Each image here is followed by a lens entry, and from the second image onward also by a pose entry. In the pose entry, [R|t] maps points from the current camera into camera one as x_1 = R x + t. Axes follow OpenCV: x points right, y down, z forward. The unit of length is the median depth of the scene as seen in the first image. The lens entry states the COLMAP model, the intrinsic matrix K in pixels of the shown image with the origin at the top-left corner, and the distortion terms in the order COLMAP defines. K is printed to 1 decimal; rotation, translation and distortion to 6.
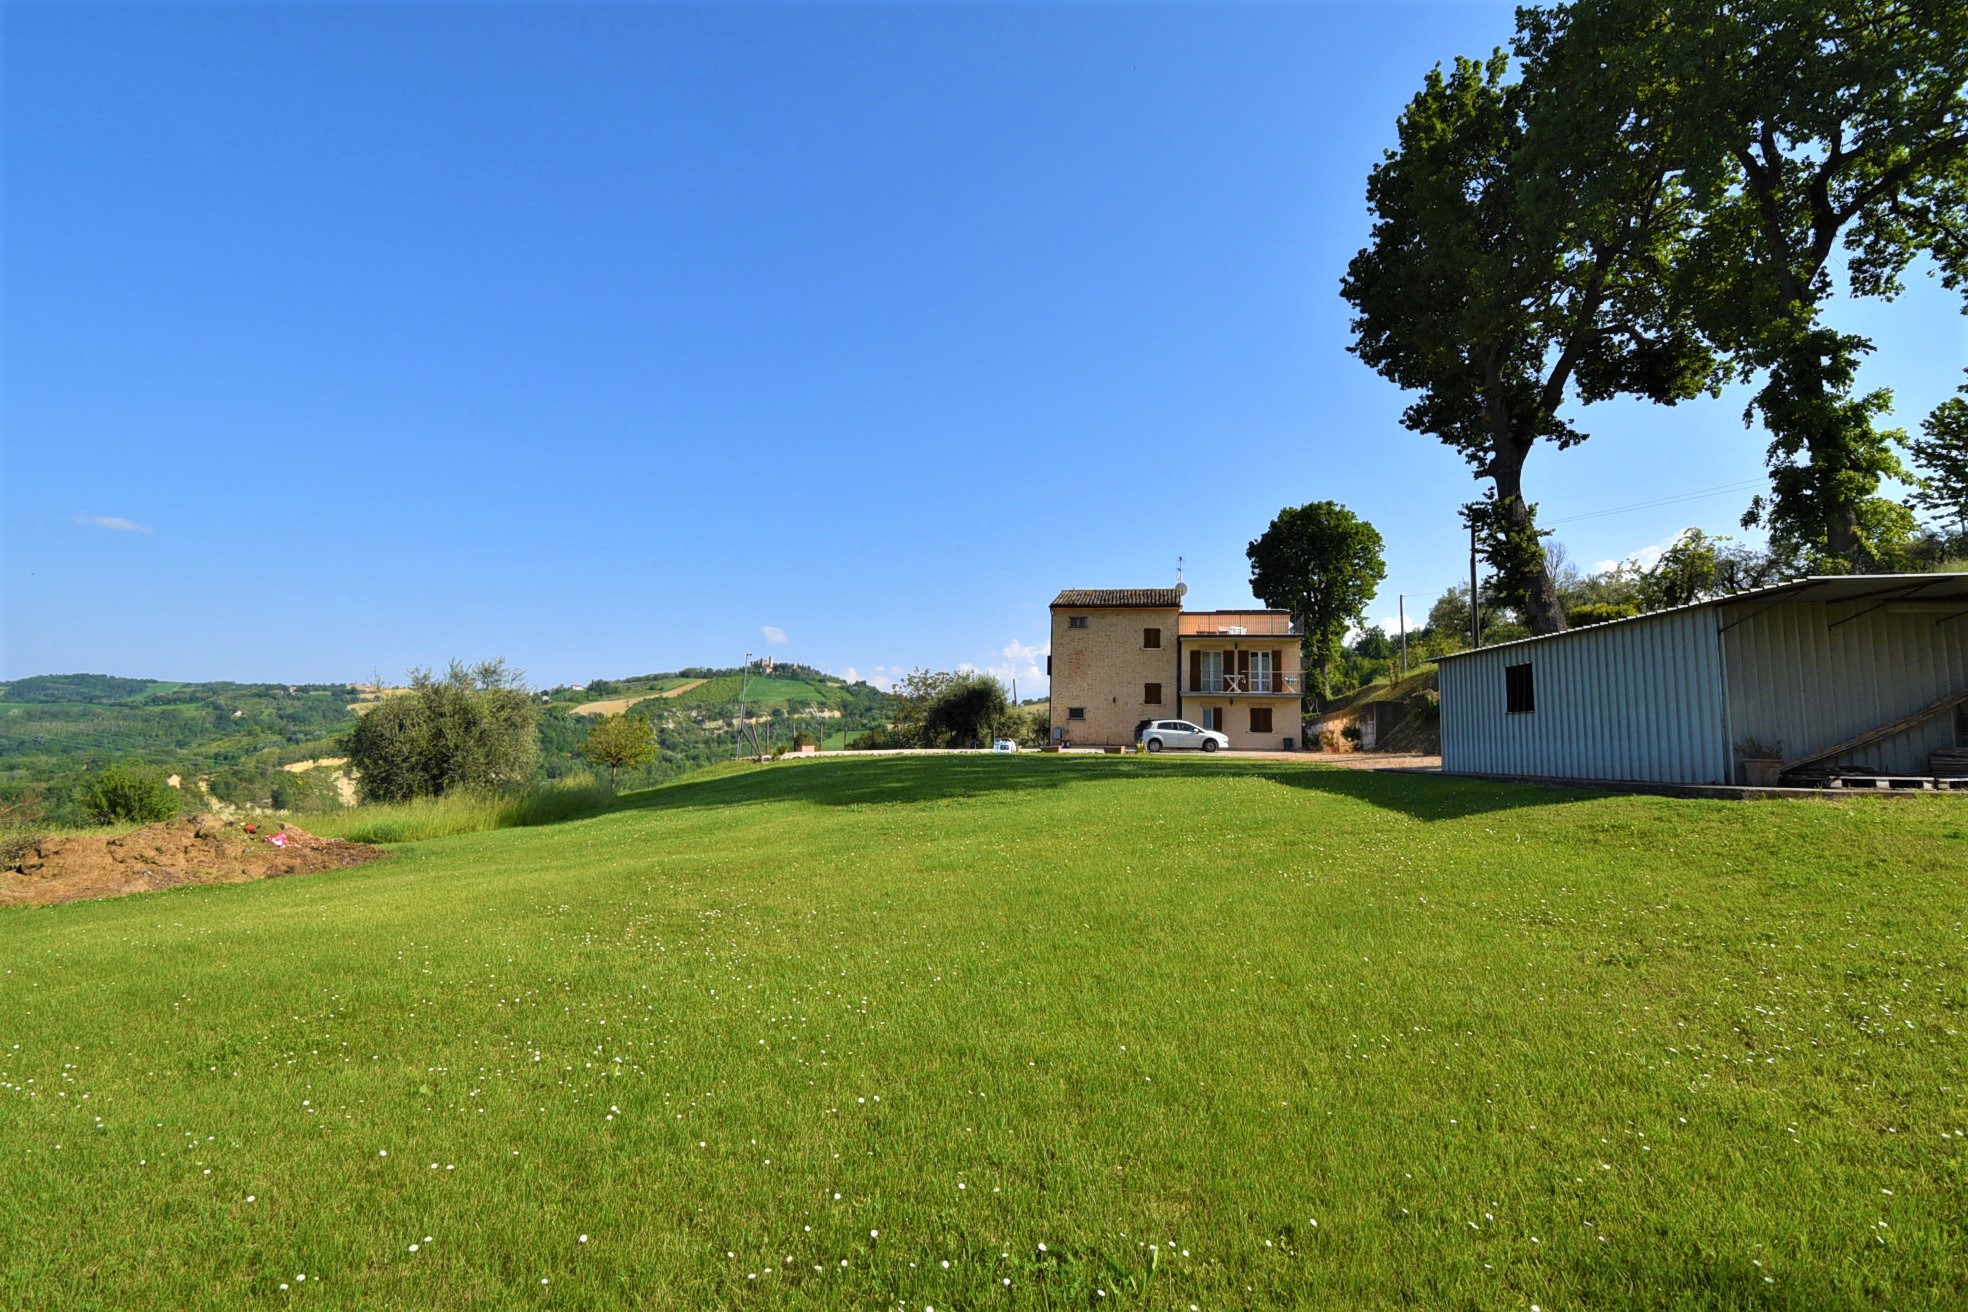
lens RADIAL K [[855.9, 0, 985.6], [0, 855.9, 643.2], [0, 0, 1]] dist [0.010318, -0.019703]
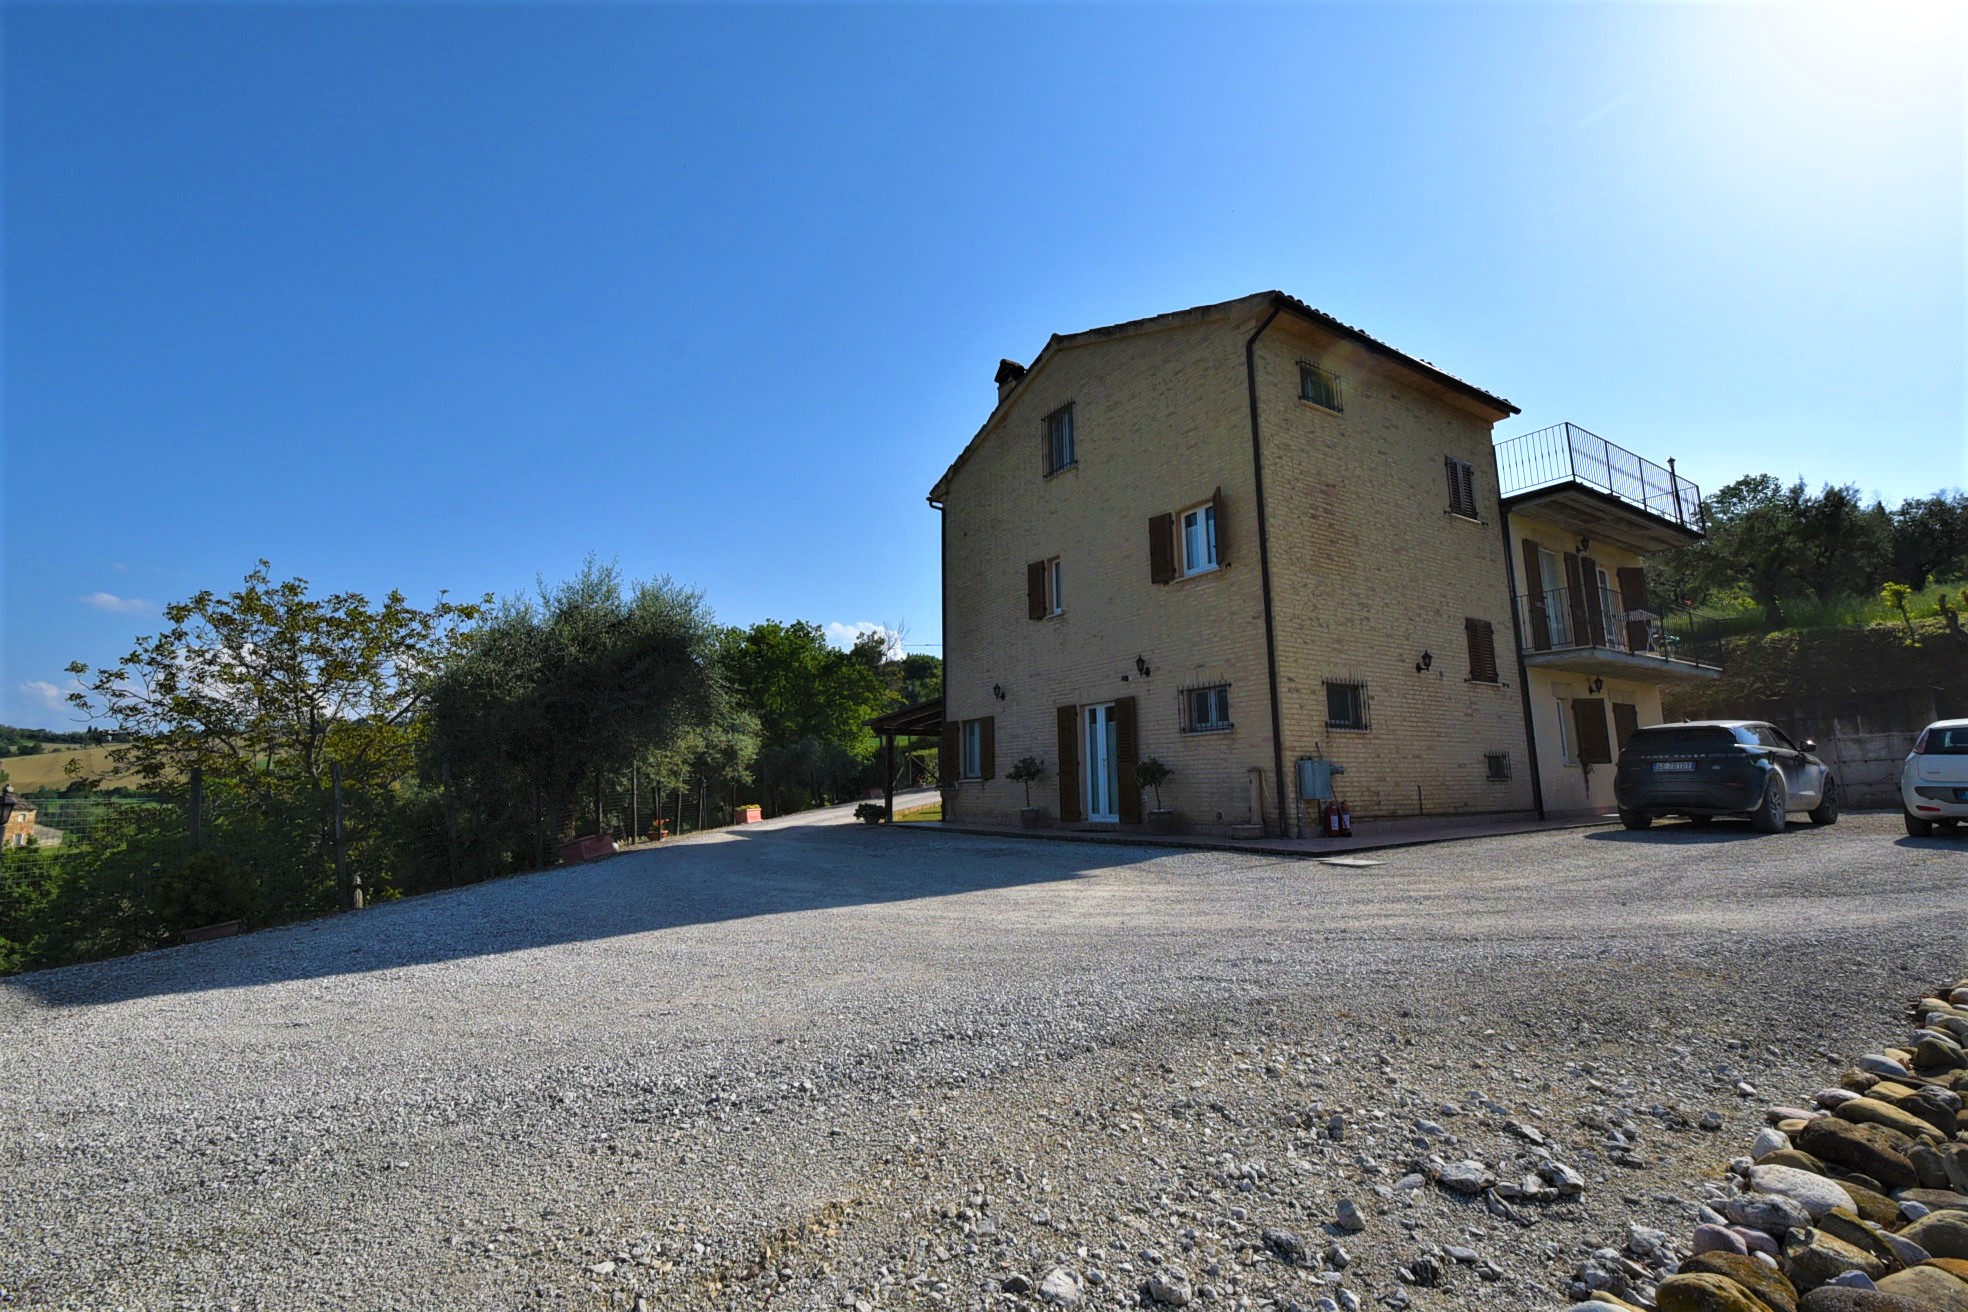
lens RADIAL K [[856.0, 0, 983.3], [0, 856.0, 645.0], [0, 0, 1]] dist [0.009980, -0.021297]
pose [[0.692379, 0.088627, 0.716071, -0.173292], [-0.058448, 0.996055, -0.066766, 0.090247], [-0.719163, 0.004374, 0.694827, 0.912965]]
